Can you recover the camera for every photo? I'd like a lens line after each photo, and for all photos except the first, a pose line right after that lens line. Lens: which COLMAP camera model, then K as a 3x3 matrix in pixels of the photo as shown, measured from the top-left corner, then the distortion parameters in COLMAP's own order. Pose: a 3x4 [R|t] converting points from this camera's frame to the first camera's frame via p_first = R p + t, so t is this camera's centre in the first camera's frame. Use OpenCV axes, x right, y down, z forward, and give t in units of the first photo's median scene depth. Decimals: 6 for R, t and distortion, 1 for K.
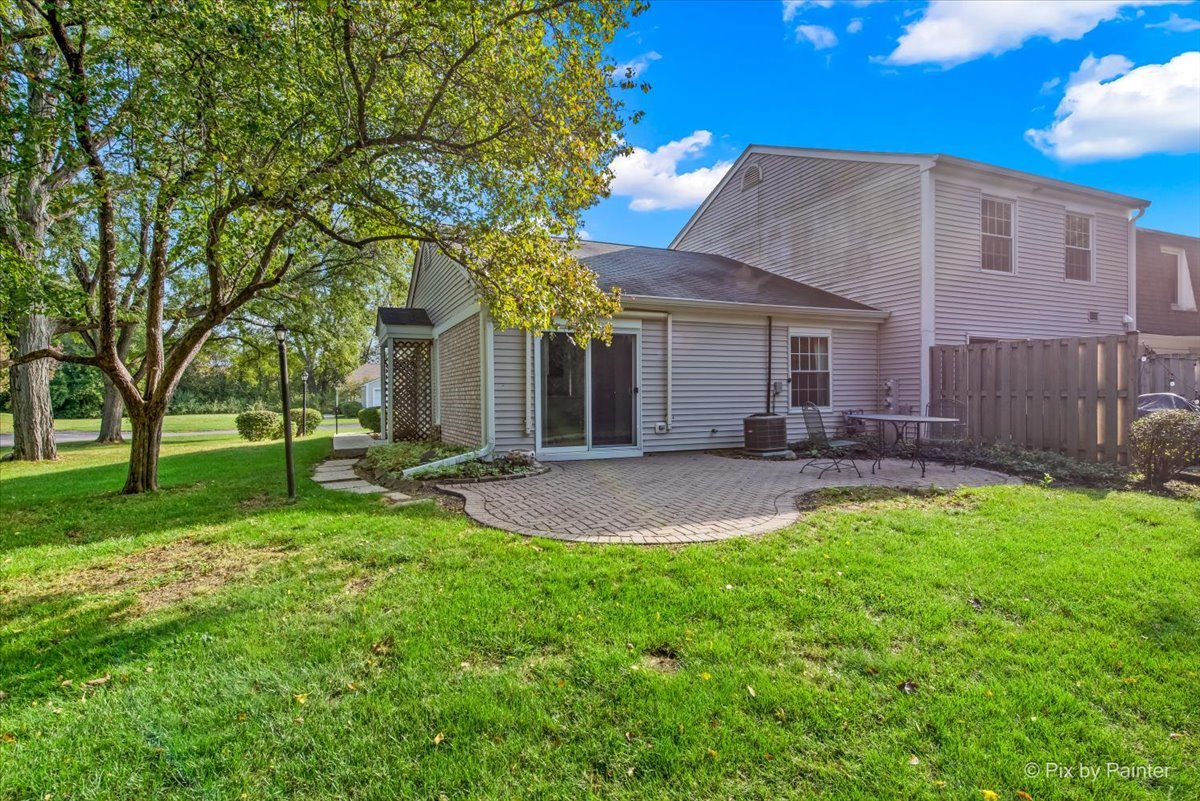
lens RADIAL K [[597.8, 0, 646.2], [0, 597.8, 409.6], [0, 0, 1]] dist [0.010710, 0.000153]
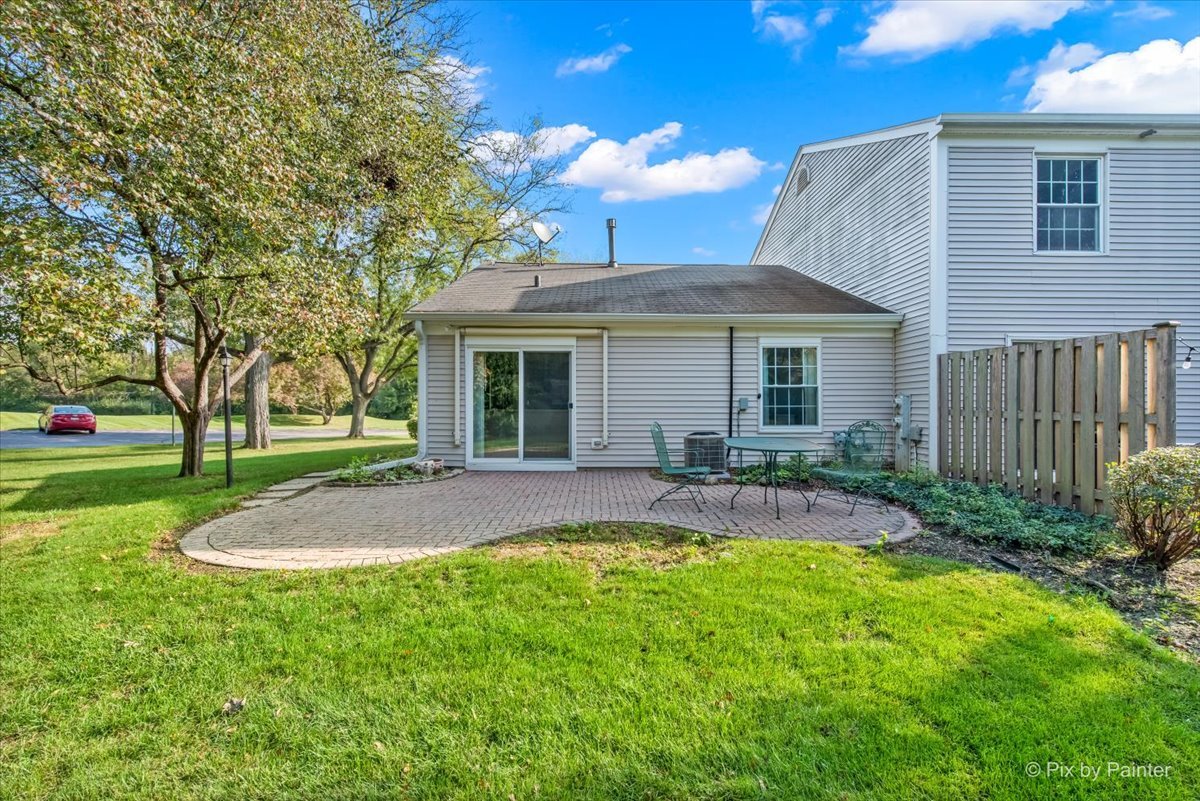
lens RADIAL K [[536.9, 0, 597.1], [0, 536.9, 407.4], [0, 0, 1]] dist [0.012056, 0.000189]
pose [[0.914760, 0.010548, -0.403859, 0.347341], [-0.019987, 0.999617, -0.019164, -0.011205], [0.403502, 0.025602, 0.914621, 0.157629]]
